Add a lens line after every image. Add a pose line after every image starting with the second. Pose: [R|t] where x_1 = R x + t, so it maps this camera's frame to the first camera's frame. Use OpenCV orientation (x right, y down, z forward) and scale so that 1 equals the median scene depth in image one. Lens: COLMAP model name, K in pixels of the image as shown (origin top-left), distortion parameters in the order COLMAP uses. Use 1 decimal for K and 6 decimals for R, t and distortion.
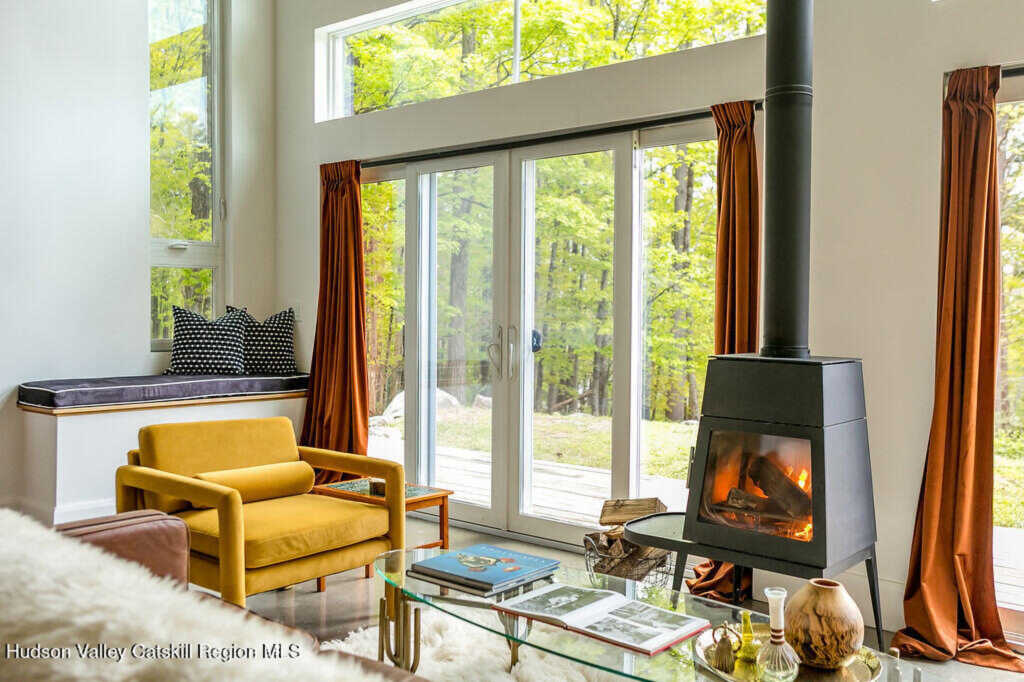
lens RADIAL K [[945.8, 0, 515.6], [0, 945.8, 347.2], [0, 0, 1]] dist [-0.000597, 0.000000]
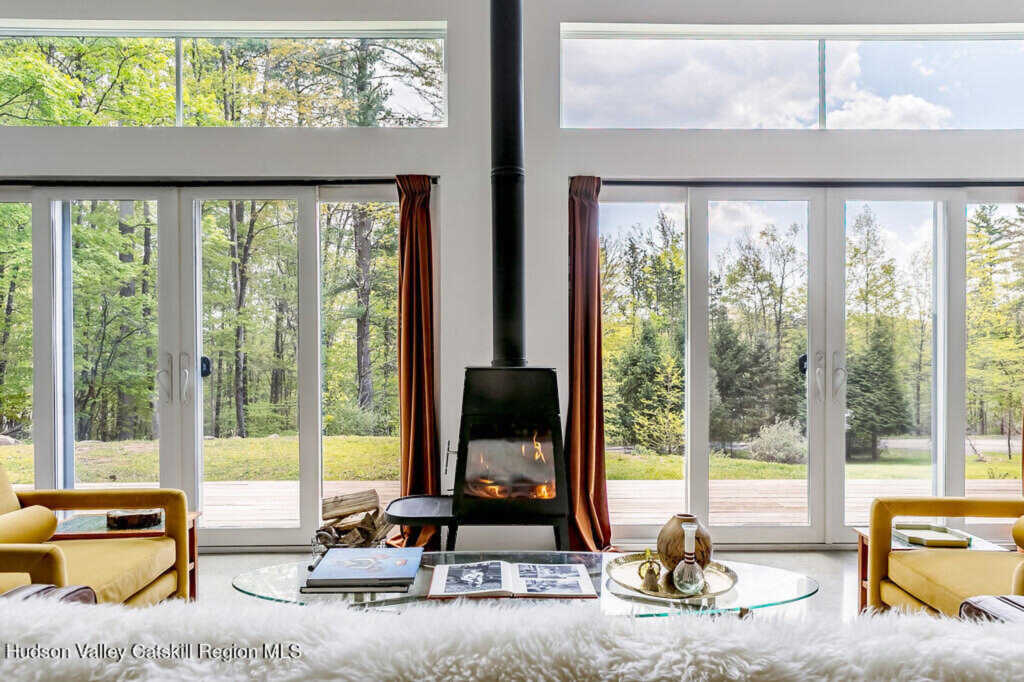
lens RADIAL K [[703.9, 0, 509.1], [0, 703.9, 348.3], [0, 0, 1]] dist [0.020316, -0.000729]
pose [[0.745415, -0.013227, 0.666470, -0.324016], [0.035115, 0.999194, -0.019443, 0.002402], [-0.665676, 0.037896, 0.745278, 0.202352]]
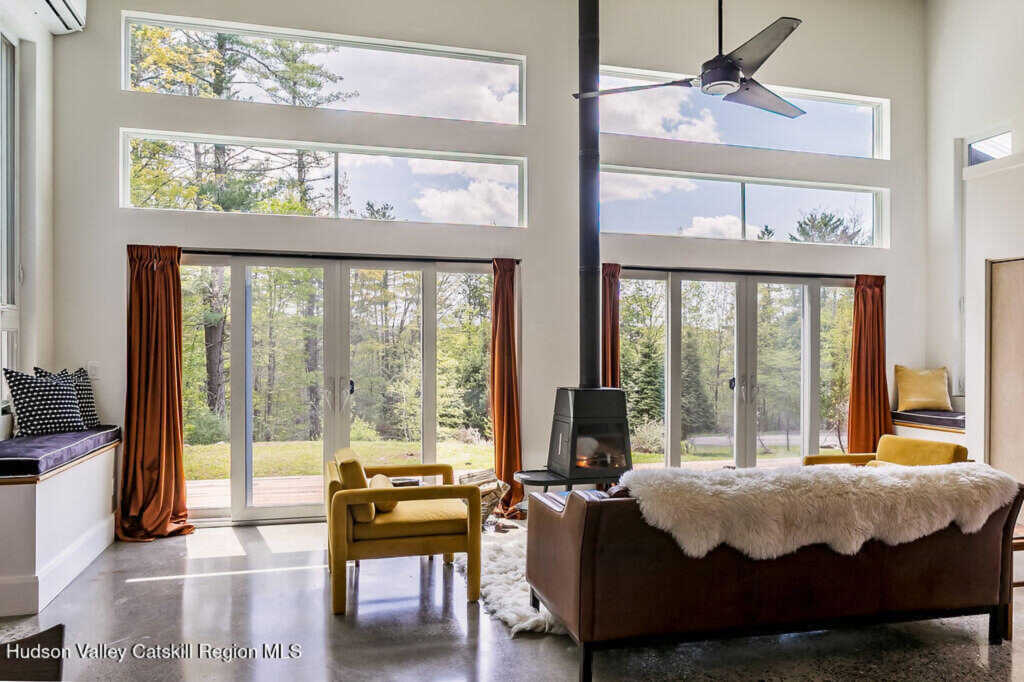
lens RADIAL K [[718.3, 0, 515.3], [0, 718.3, 348.1], [0, 0, 1]] dist [-0.007398, -0.002920]
pose [[0.548976, -0.003940, 0.835829, -1.000757], [0.035657, 0.999189, -0.018710, -0.046350], [-0.835077, 0.040074, 0.548671, 0.182040]]
